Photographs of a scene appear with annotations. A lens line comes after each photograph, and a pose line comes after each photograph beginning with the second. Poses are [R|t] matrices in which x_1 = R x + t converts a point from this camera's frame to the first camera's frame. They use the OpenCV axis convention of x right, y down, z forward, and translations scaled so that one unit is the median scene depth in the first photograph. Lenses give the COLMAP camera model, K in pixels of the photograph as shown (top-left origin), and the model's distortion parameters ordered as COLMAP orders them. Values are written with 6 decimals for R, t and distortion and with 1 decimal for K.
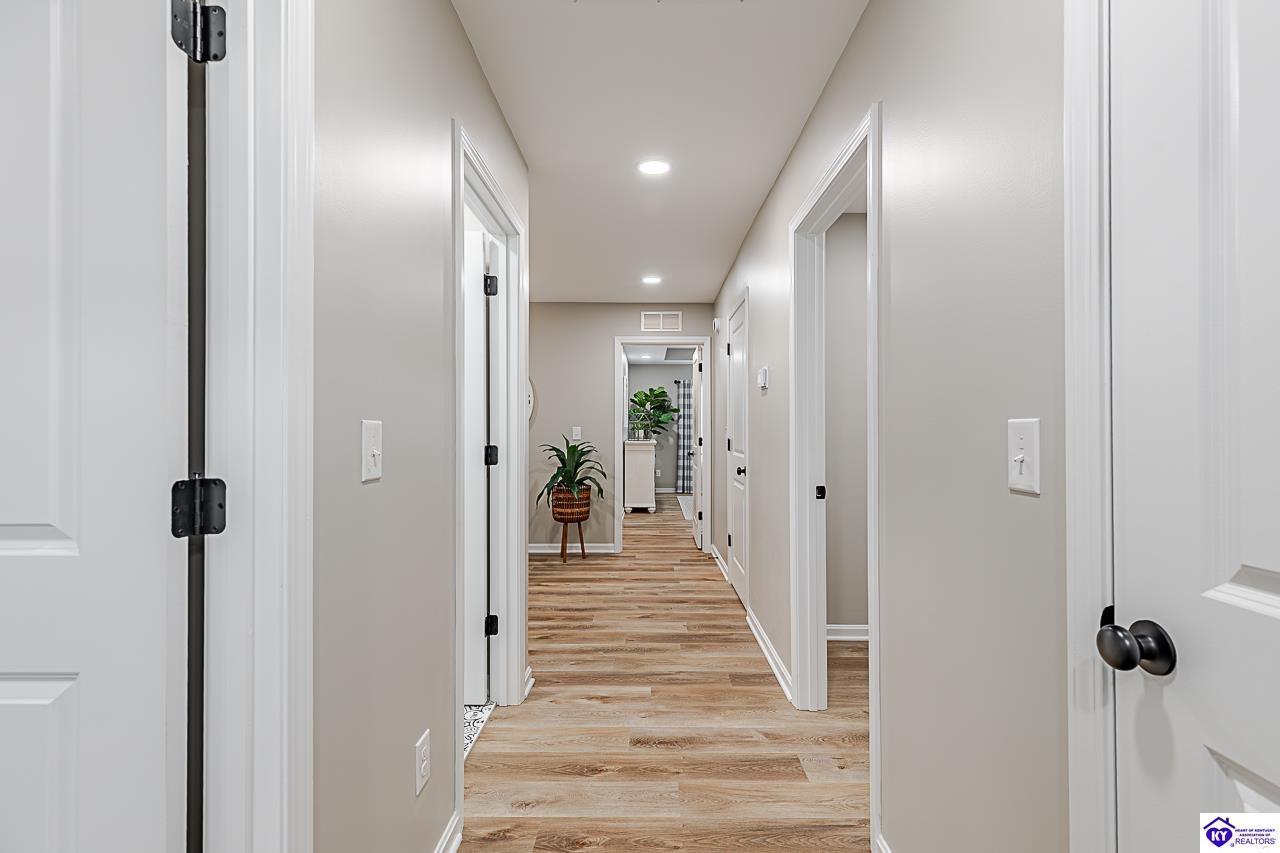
lens RADIAL K [[575.1, 0, 641.1], [0, 575.1, 427.5], [0, 0, 1]] dist [0.000167, -0.000277]
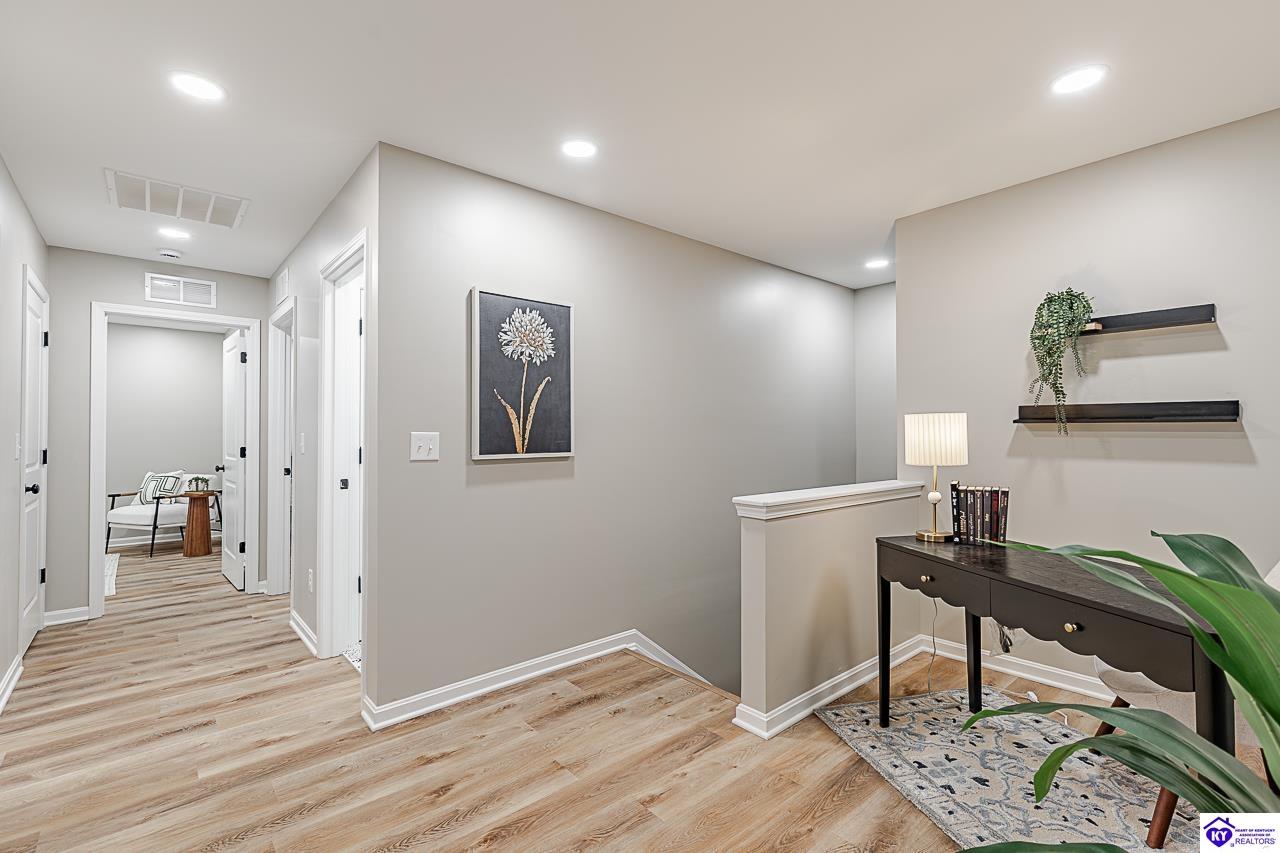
lens RADIAL K [[575.1, 0, 640.0], [0, 575.1, 426.5], [0, 0, 1]] dist [0.000167, -0.000277]
pose [[-0.749349, -0.006592, -0.662142, 0.088617], [0.005509, 0.999854, -0.016189, 0.010229], [0.662152, -0.015779, -0.749204, 2.028474]]
